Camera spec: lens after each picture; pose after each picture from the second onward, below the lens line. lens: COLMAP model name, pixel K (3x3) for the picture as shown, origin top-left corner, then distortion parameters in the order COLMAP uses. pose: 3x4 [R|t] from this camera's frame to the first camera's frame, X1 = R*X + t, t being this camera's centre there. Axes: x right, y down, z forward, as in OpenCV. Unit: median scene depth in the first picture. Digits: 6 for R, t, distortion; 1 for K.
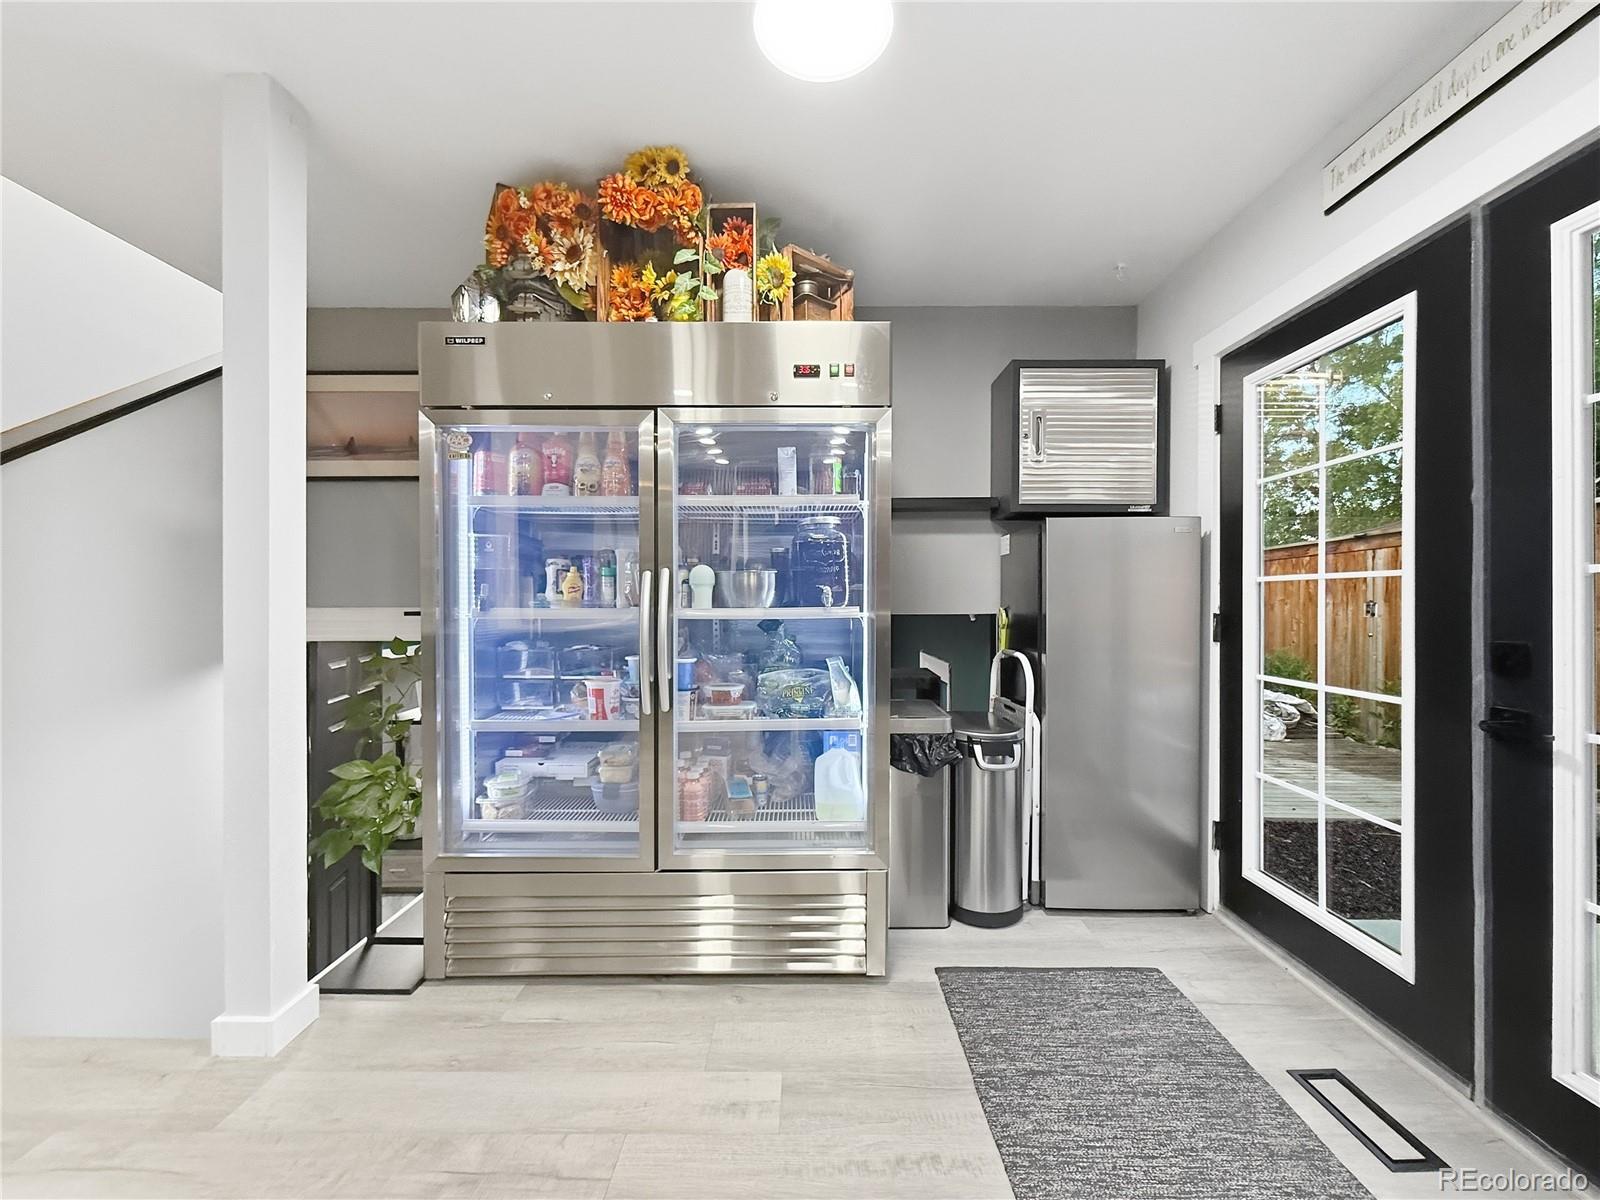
lens RADIAL K [[648.5, 0, 797.7], [0, 648.5, 601.7], [0, 0, 1]] dist [0.005118, -0.002090]
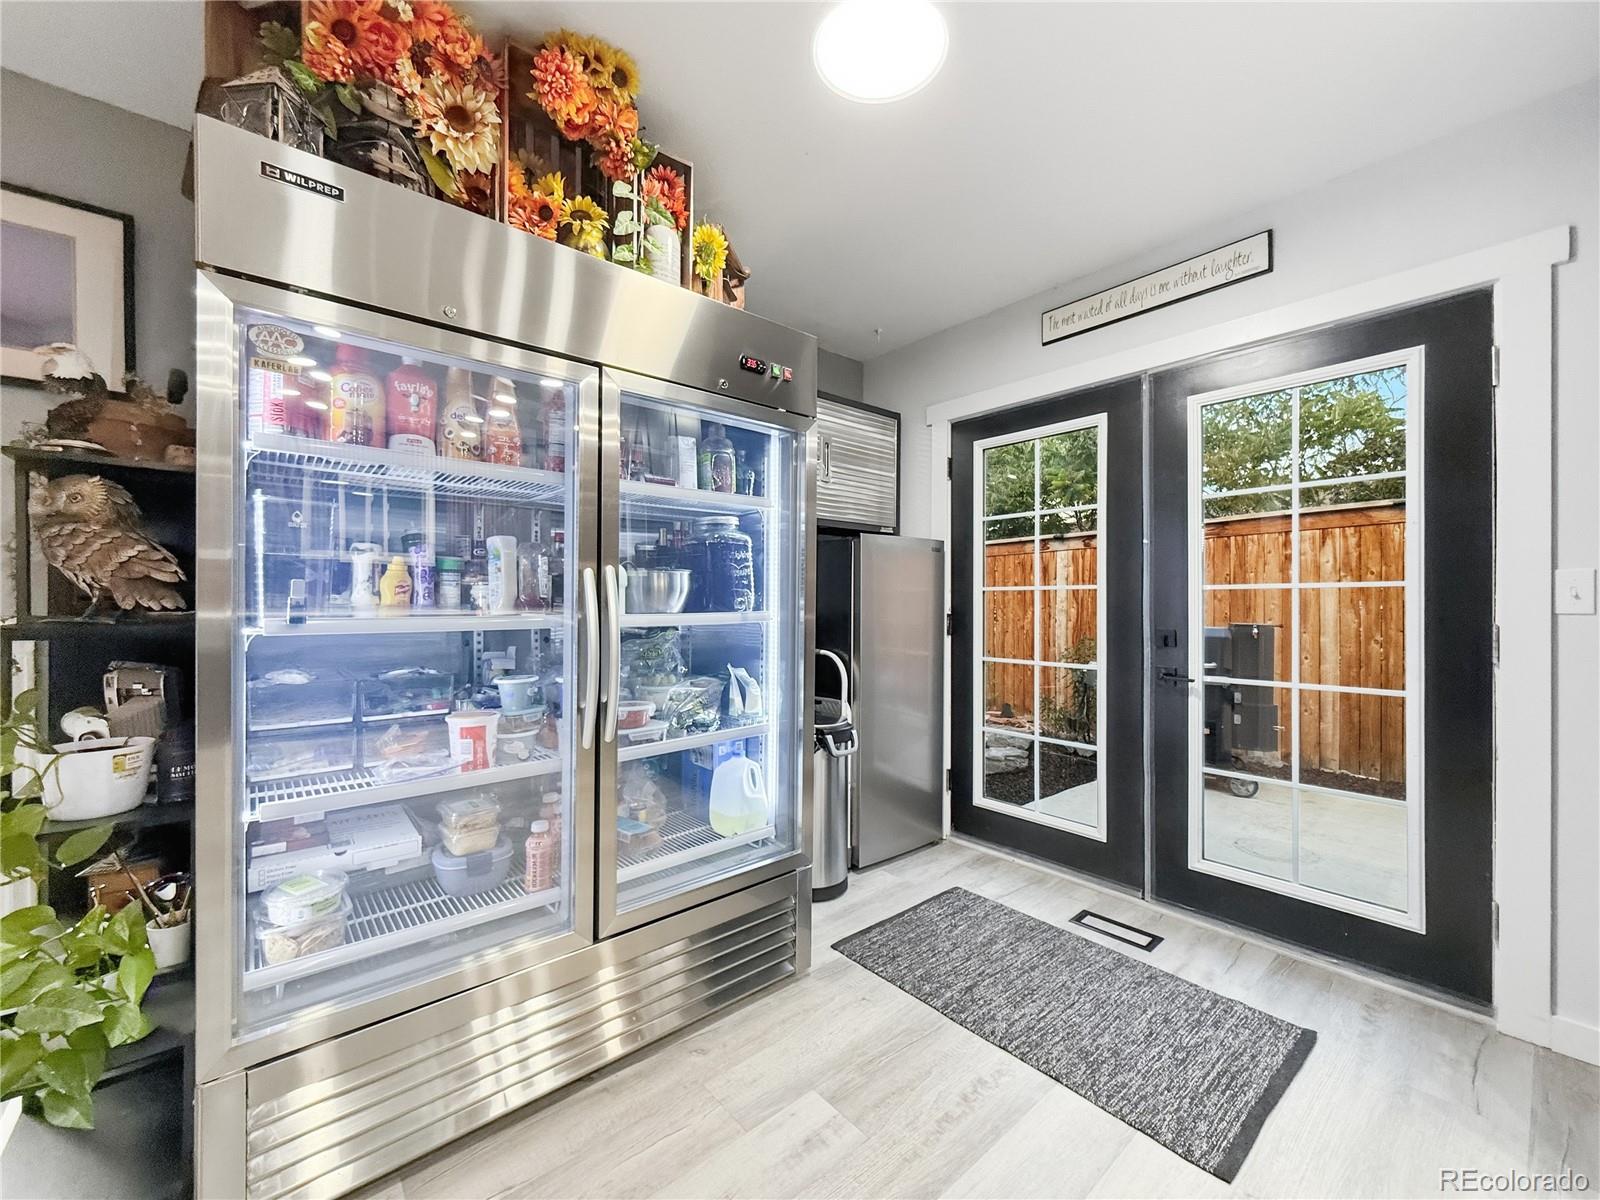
lens RADIAL K [[648.5, 0, 809.0], [0, 648.5, 603.6], [0, 0, 1]] dist [0.005118, -0.002090]
pose [[0.753859, -0.000608, 0.657036, -0.527545], [0.001315, 0.999999, -0.000583, -0.002657], [-0.657035, 0.001304, 0.753859, 0.213208]]
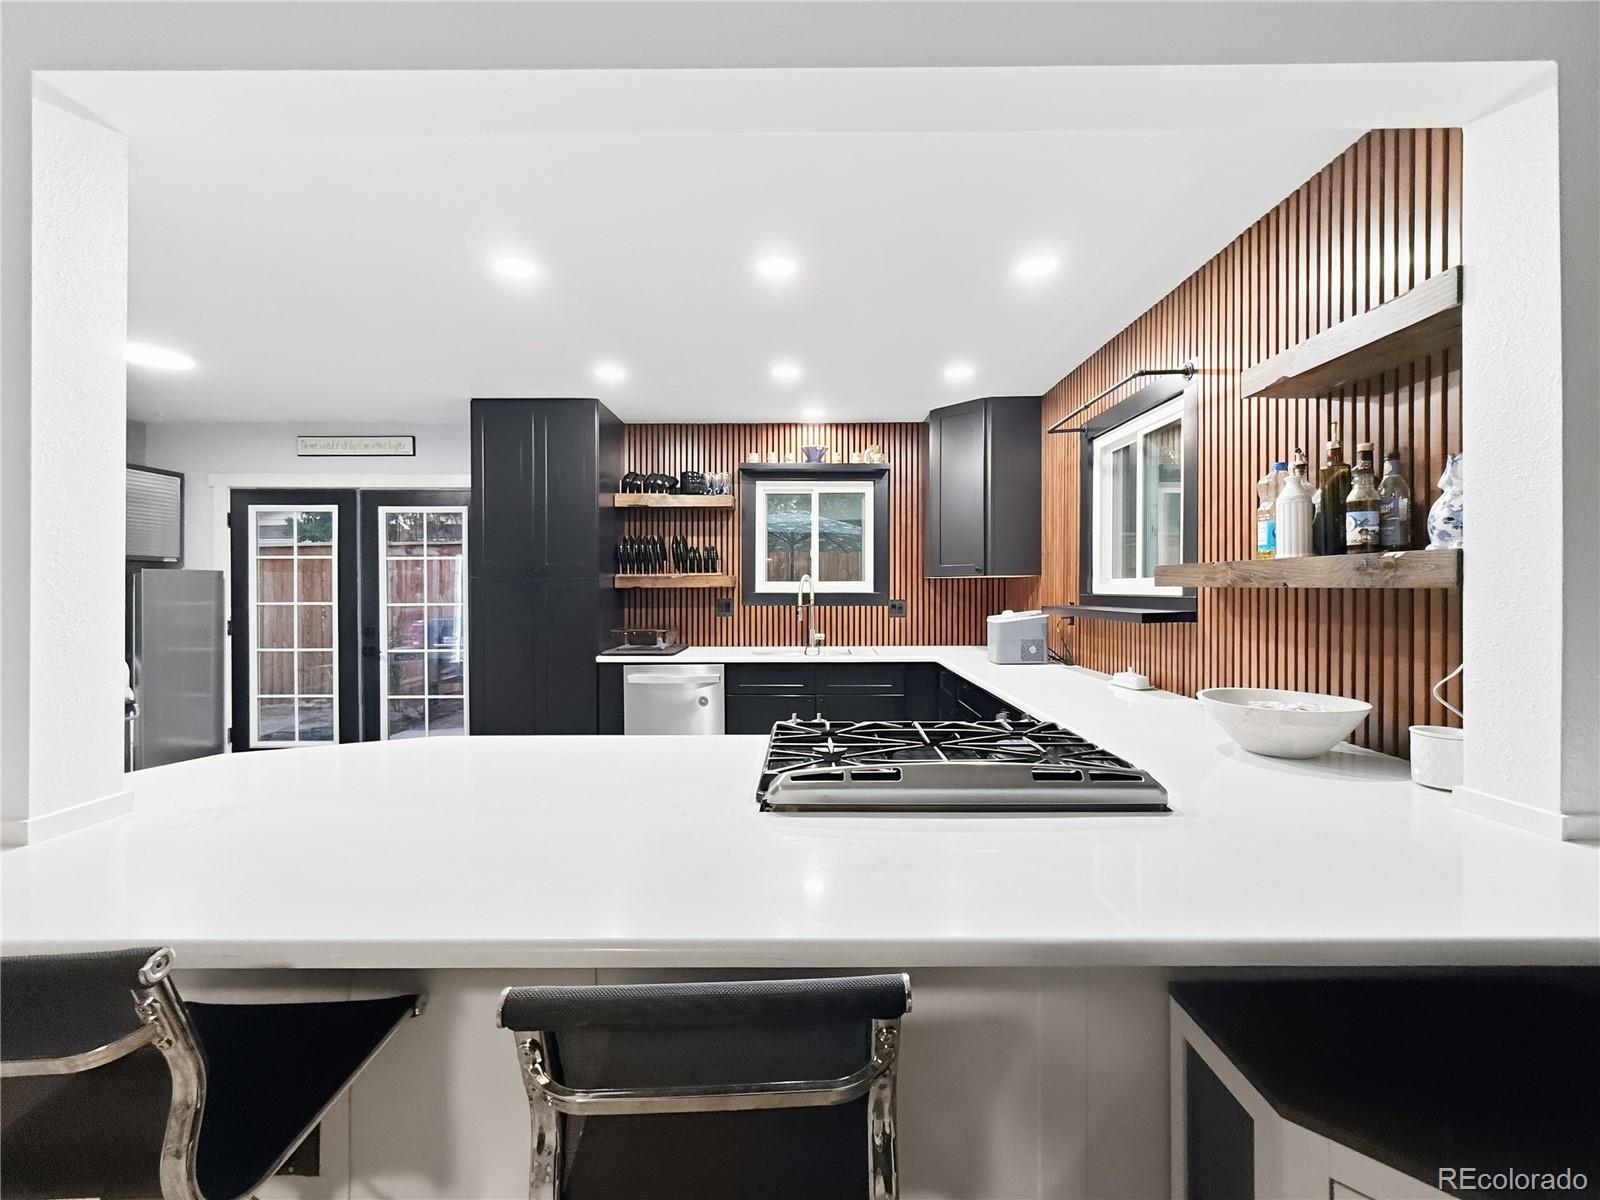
lens RADIAL K [[648.5, 0, 803.2], [0, 648.5, 592.5], [0, 0, 1]] dist [0.005118, -0.002090]
pose [[-0.007703, -0.007108, 0.999945, -1.531712], [0.005051, 0.999962, 0.007147, -0.081587], [-0.999958, 0.005105, -0.007667, -0.815825]]
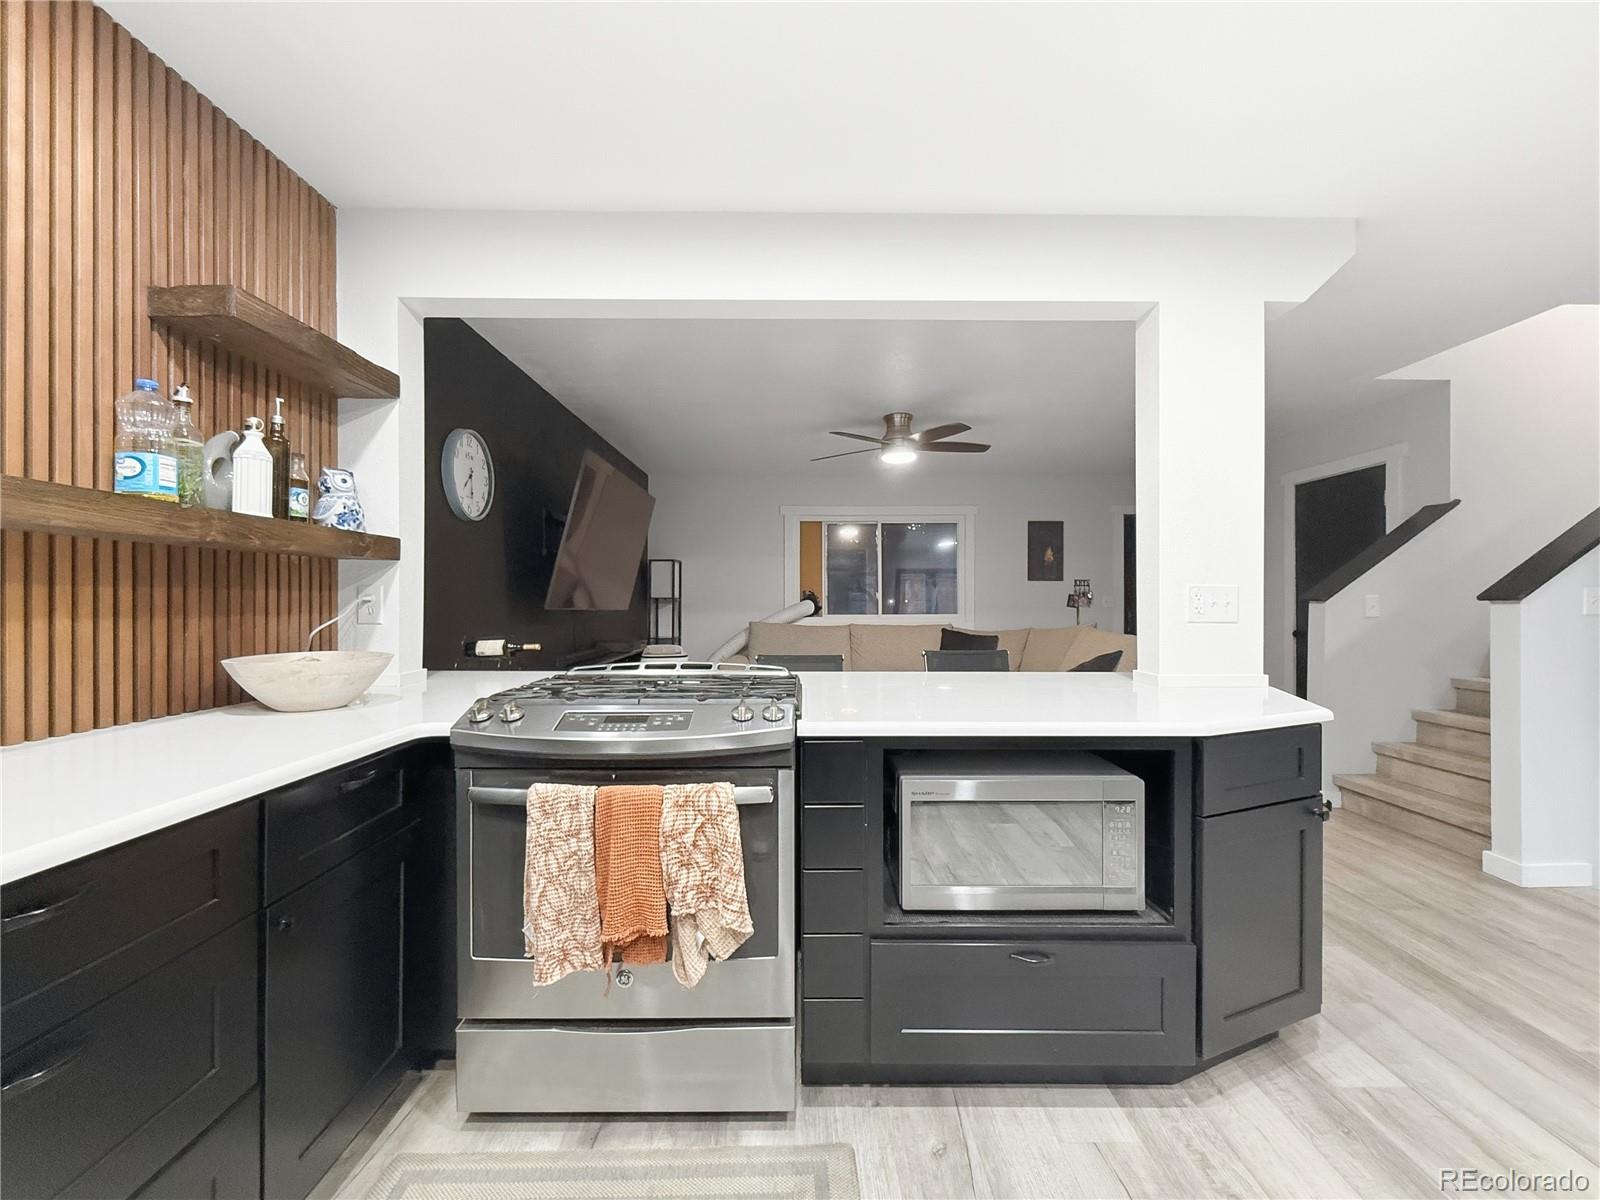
lens RADIAL K [[648.5, 0, 805.7], [0, 648.5, 598.5], [0, 0, 1]] dist [0.005118, -0.002090]
pose [[0.016160, -0.002750, -0.999866, 0.123888], [-0.002286, 0.999994, -0.002787, -0.016573], [0.999867, 0.002331, 0.016154, -0.792583]]
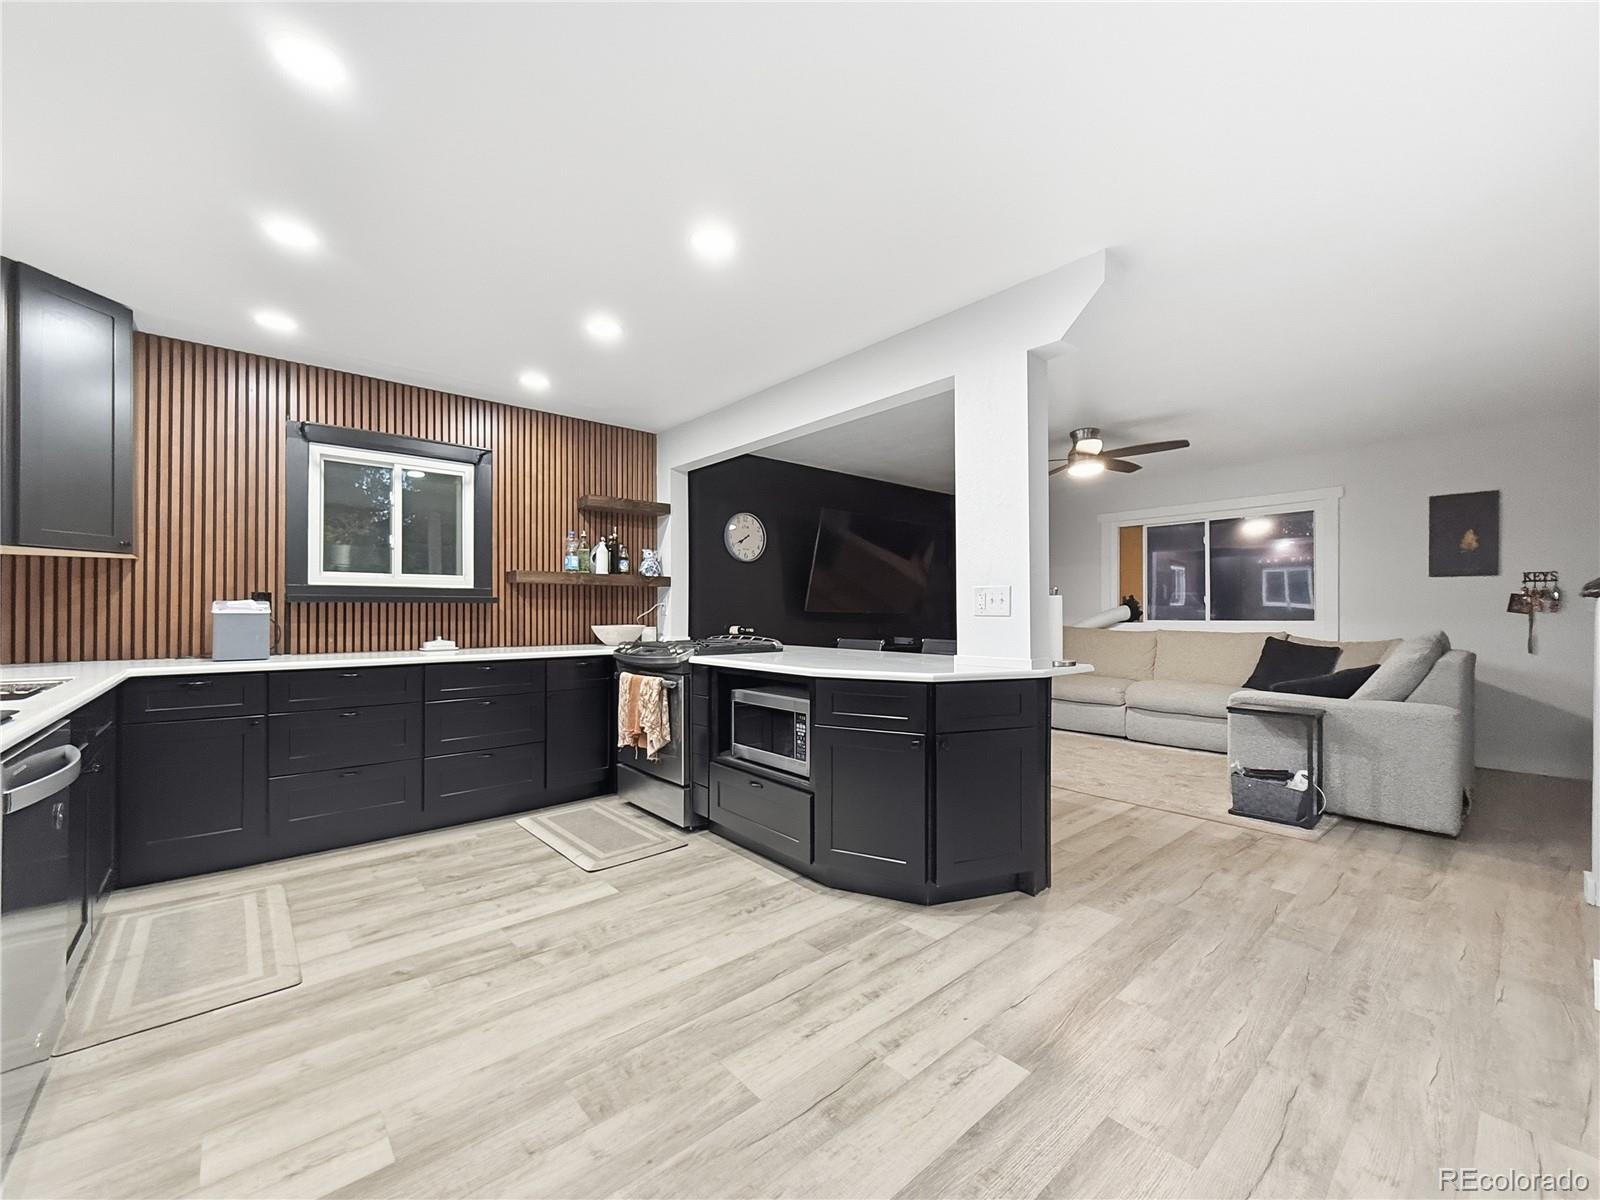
lens RADIAL K [[648.5, 0, 808.1], [0, 648.5, 612.1], [0, 0, 1]] dist [0.005118, -0.002090]
pose [[-0.747683, 0.002523, -0.664051, 0.248802], [0.000628, 0.999995, 0.003093, 0.005423], [0.664055, 0.001896, -0.747681, 0.646838]]
